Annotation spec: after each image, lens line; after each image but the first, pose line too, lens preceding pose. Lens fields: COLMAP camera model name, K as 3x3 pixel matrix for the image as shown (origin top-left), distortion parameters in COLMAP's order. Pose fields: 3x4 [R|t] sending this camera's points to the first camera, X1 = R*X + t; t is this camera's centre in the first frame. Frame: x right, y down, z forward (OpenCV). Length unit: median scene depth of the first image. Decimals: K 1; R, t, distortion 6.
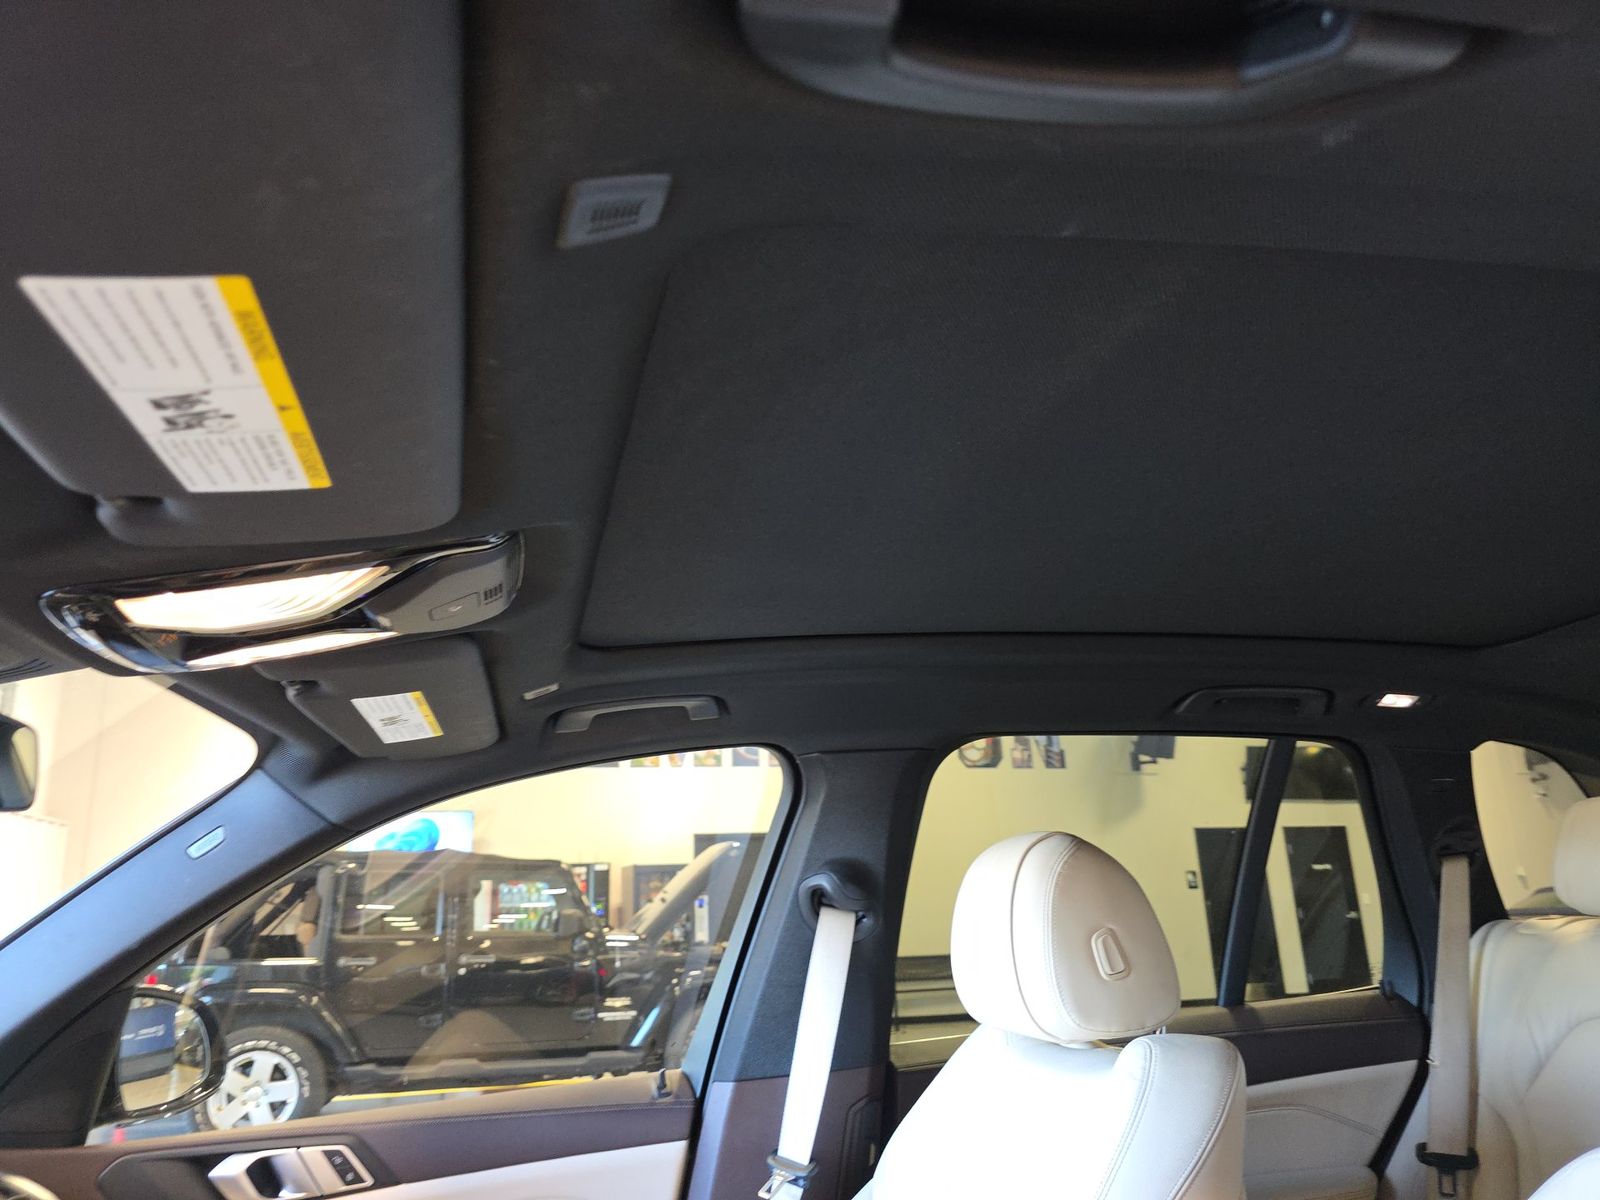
lens RADIAL K [[1152.1, 0, 782.3], [0, 1152.1, 615.2], [0, 0, 1]] dist [0.018795, -0.007522]
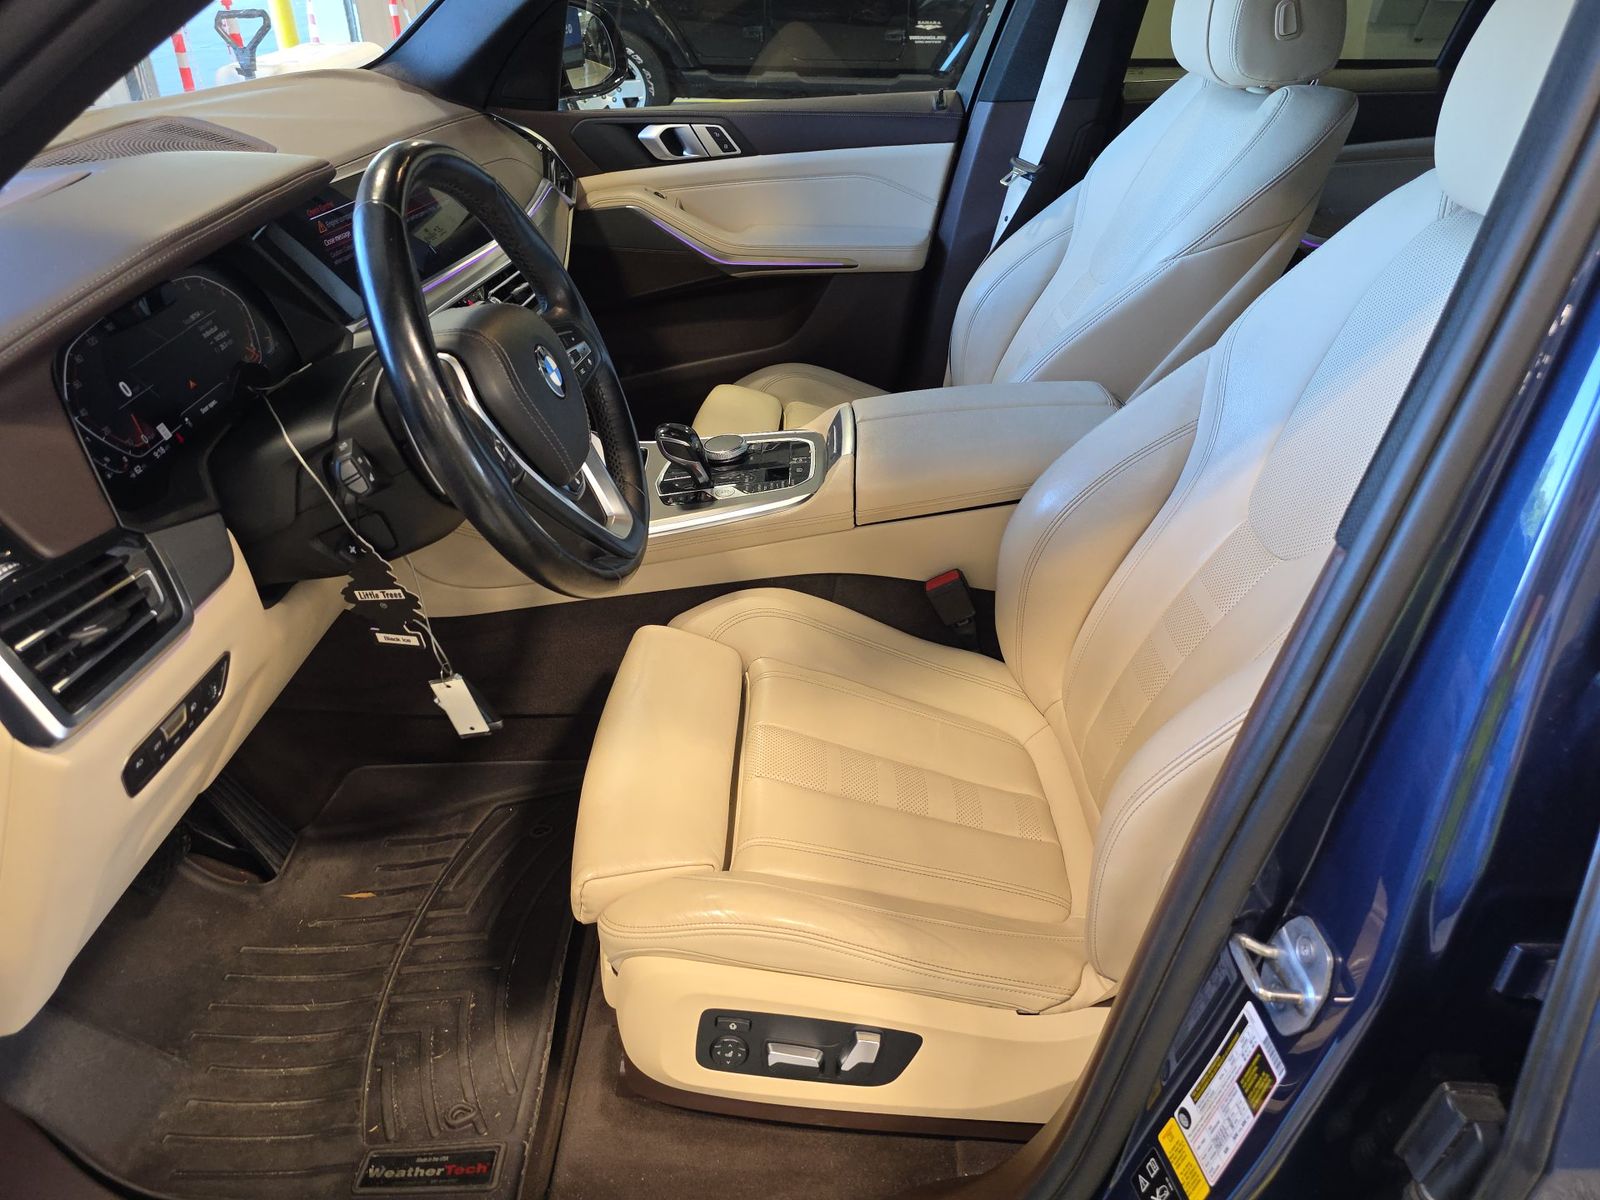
lens RADIAL K [[1152.1, 0, 782.3], [0, 1152.1, 615.2], [0, 0, 1]] dist [0.018795, -0.007522]
pose [[0.966849, 0.163463, -0.196172, 0.080539], [0.025952, 0.701367, 0.712328, -0.138940], [0.254028, -0.693804, 0.673873, -0.374077]]
